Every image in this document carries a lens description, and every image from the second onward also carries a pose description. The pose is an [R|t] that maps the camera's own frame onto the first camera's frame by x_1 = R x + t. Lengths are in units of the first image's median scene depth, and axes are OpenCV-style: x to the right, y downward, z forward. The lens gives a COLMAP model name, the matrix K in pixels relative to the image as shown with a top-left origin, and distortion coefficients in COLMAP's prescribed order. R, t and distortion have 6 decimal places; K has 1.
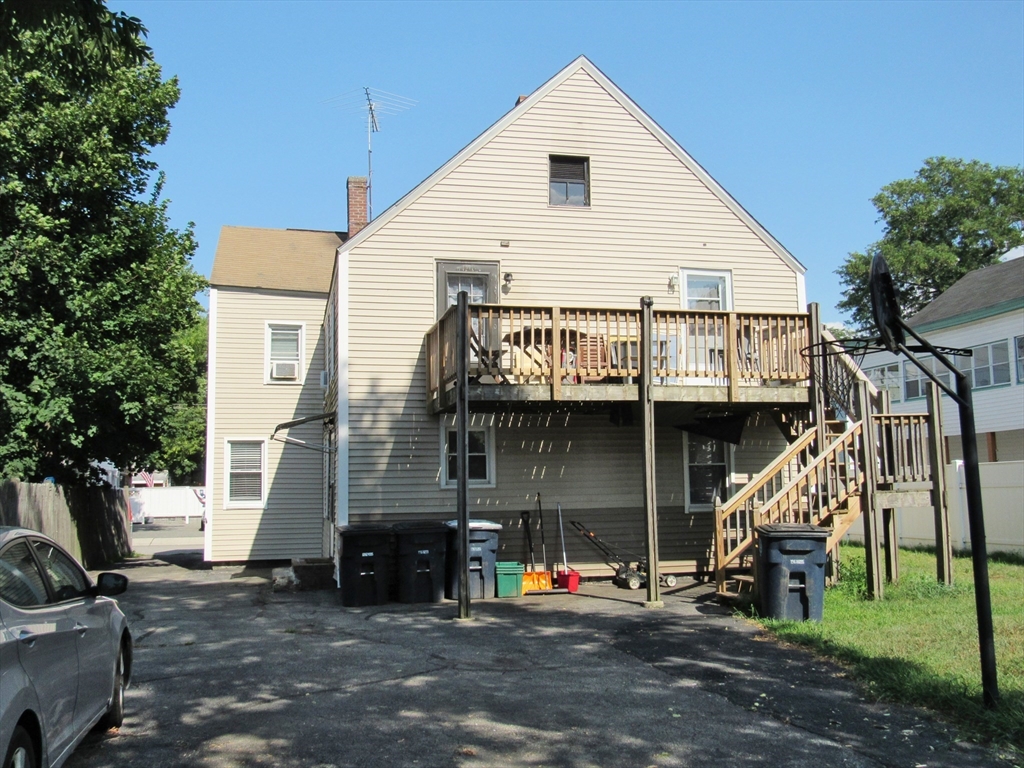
lens RADIAL K [[960.2, 0, 516.2], [0, 960.2, 383.4], [0, 0, 1]] dist [0.004560, 0.000000]
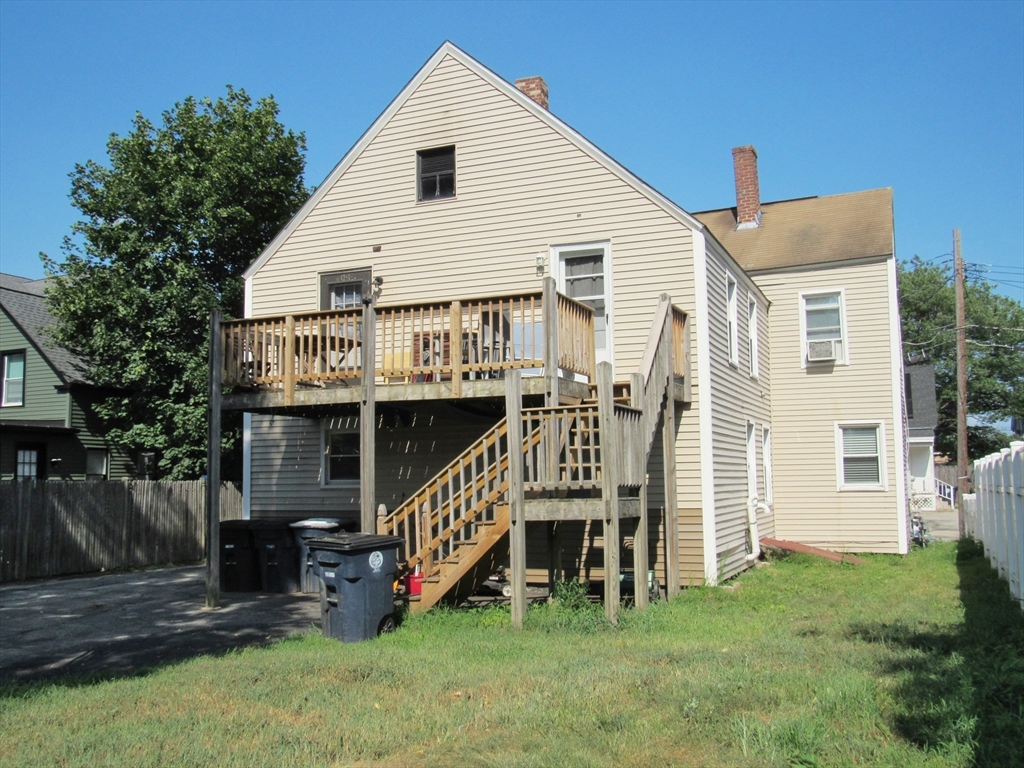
lens RADIAL K [[981.6, 0, 509.4], [0, 981.6, 384.2], [0, 0, 1]] dist [-0.025563, 0.000000]
pose [[0.803734, -0.052563, -0.592663, 0.722613], [0.062718, 0.998025, -0.003461, 0.010781], [0.591675, -0.034389, 0.805443, 0.245277]]
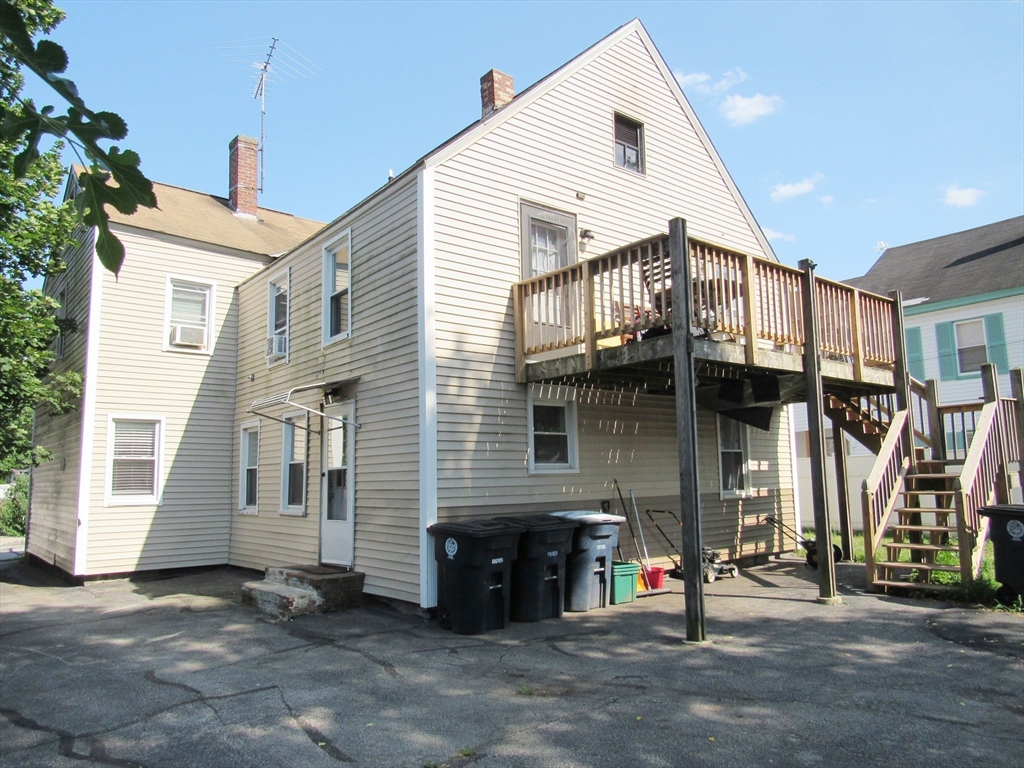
lens RADIAL K [[725.1, 0, 510.1], [0, 725.1, 384.6], [0, 0, 1]] dist [-0.005715, -0.006605]
pose [[0.900535, 0.053247, 0.431511, -0.354551], [-0.039375, 0.998382, -0.041024, 0.058216], [-0.432998, 0.019953, 0.901174, 0.439462]]
